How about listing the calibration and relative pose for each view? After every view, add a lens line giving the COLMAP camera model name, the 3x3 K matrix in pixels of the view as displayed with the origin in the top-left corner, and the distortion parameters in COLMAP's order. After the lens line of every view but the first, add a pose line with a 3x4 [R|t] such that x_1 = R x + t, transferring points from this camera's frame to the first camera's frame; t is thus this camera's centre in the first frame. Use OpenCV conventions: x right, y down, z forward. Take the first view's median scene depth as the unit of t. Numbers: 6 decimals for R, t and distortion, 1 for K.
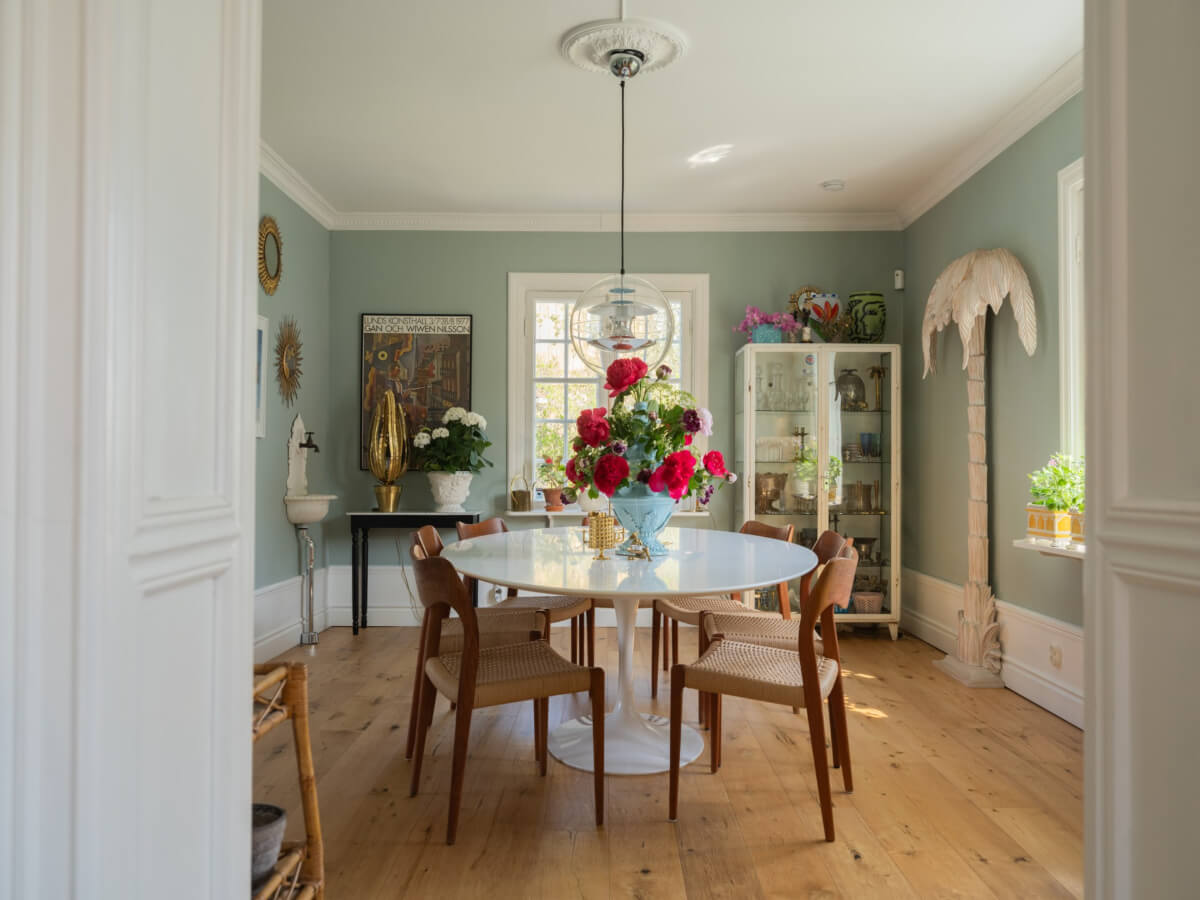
lens RADIAL K [[1011.3, 0, 624.9], [0, 1011.3, 454.9], [0, 0, 1]] dist [0.007510, 0.002207]
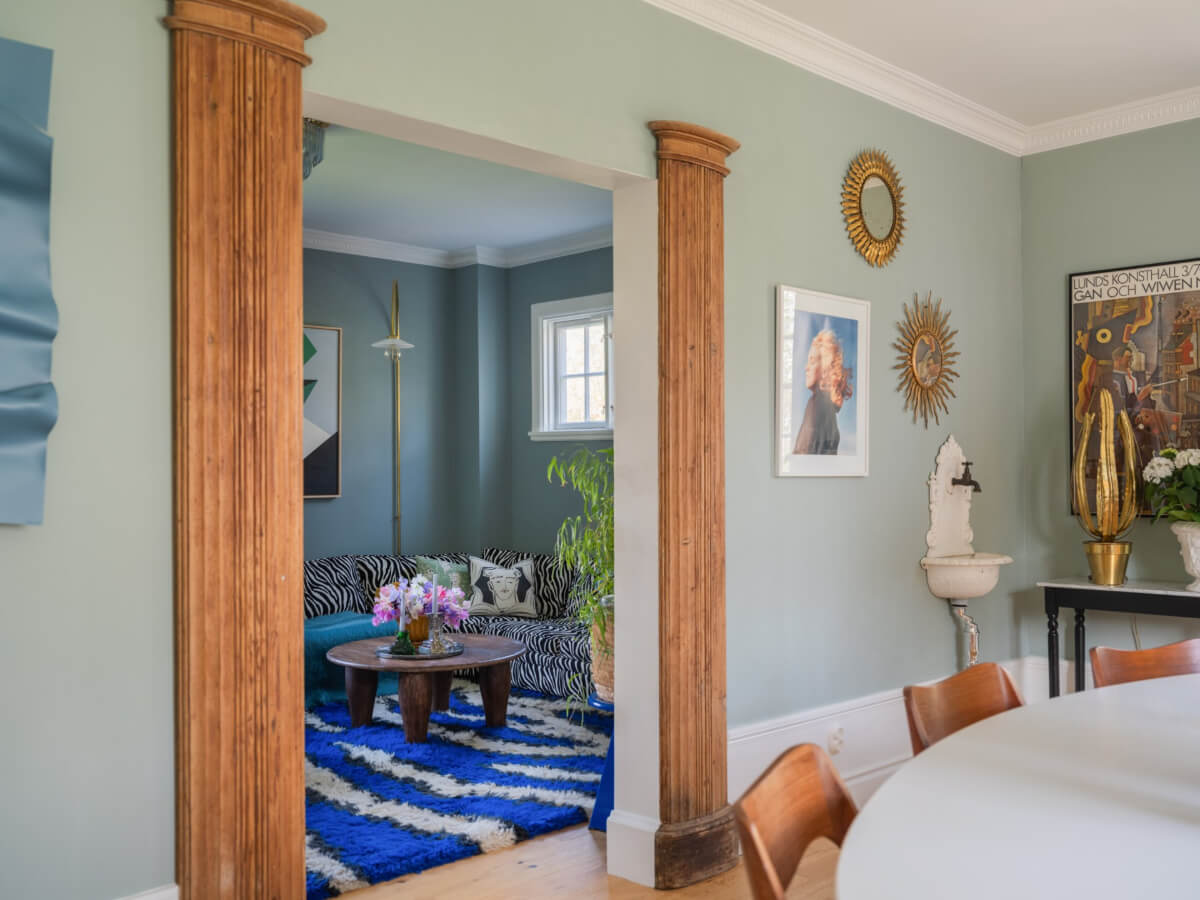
lens RADIAL K [[1128.4, 0, 598.3], [0, 1128.4, 465.9], [0, 0, 1]] dist [0.009191, 0.005787]
pose [[0.682570, -0.013079, -0.730703, 0.066463], [0.018308, 0.999832, -0.000795, -0.022949], [0.730591, -0.012835, 0.682695, 0.298526]]
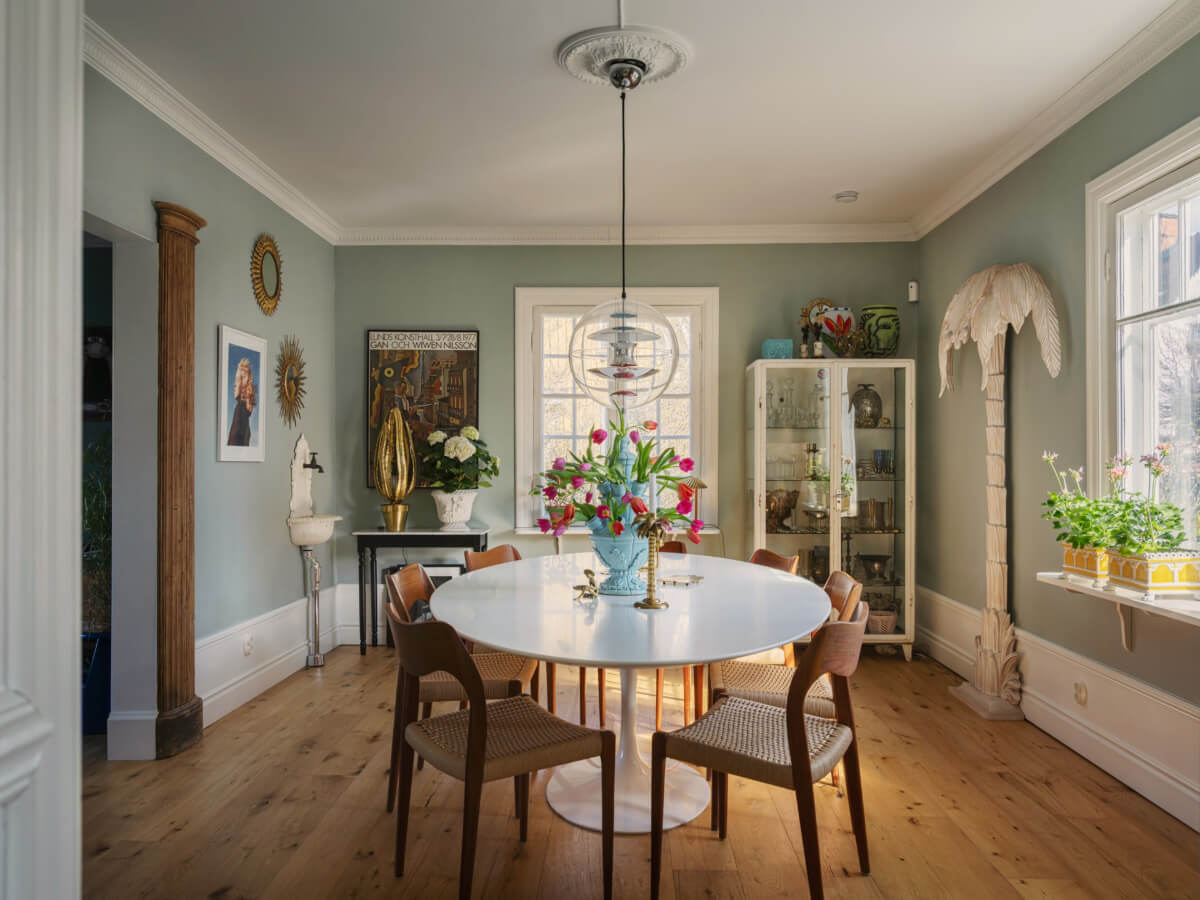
lens RADIAL K [[968.1, 0, 626.4], [0, 968.1, 466.0], [0, 0, 1]] dist [0.004940, 0.001338]
pose [[0.999840, -0.003750, -0.017502, 0.009773], [0.004069, 0.999826, 0.018214, -0.024334], [0.017431, -0.018283, 0.999681, 0.058328]]
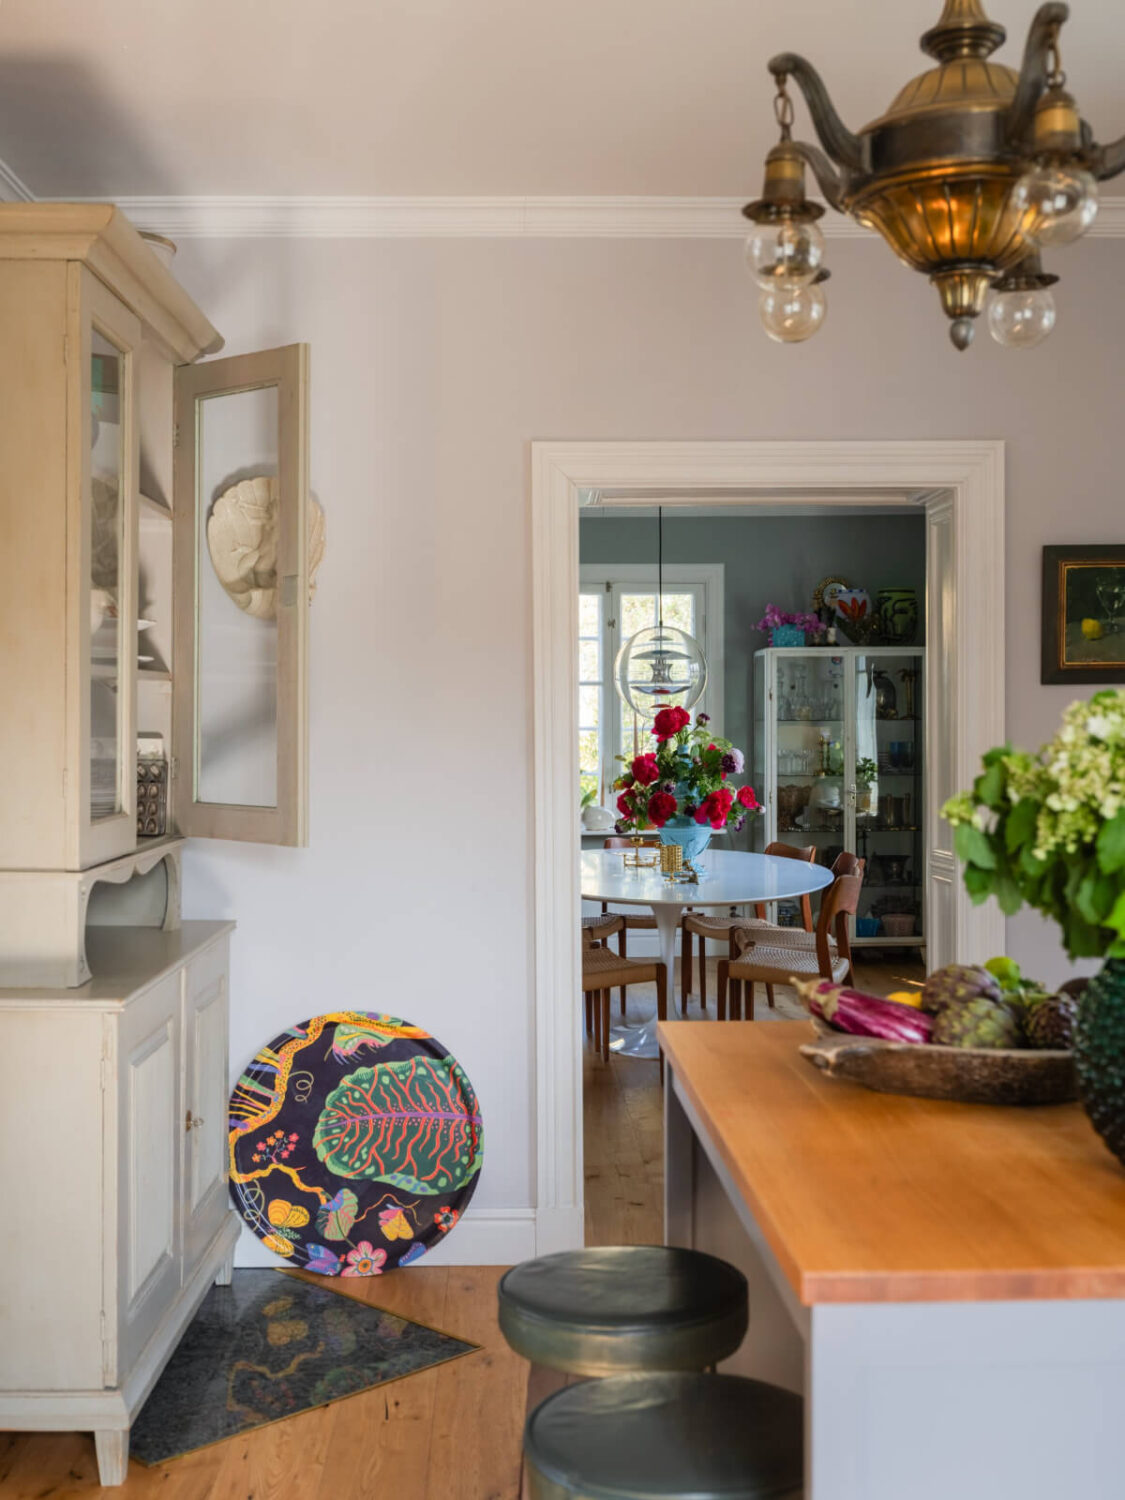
lens RADIAL K [[1808.2, 0, 562.5], [0, 1808.2, 750.0], [0, 0, 1]] dist [-0.092990, -0.005041]
pose [[0.999831, -0.007616, 0.016719, -0.094617], [0.007160, 0.999604, 0.027201, -0.062384], [-0.016919, -0.027077, 0.999490, -0.646459]]
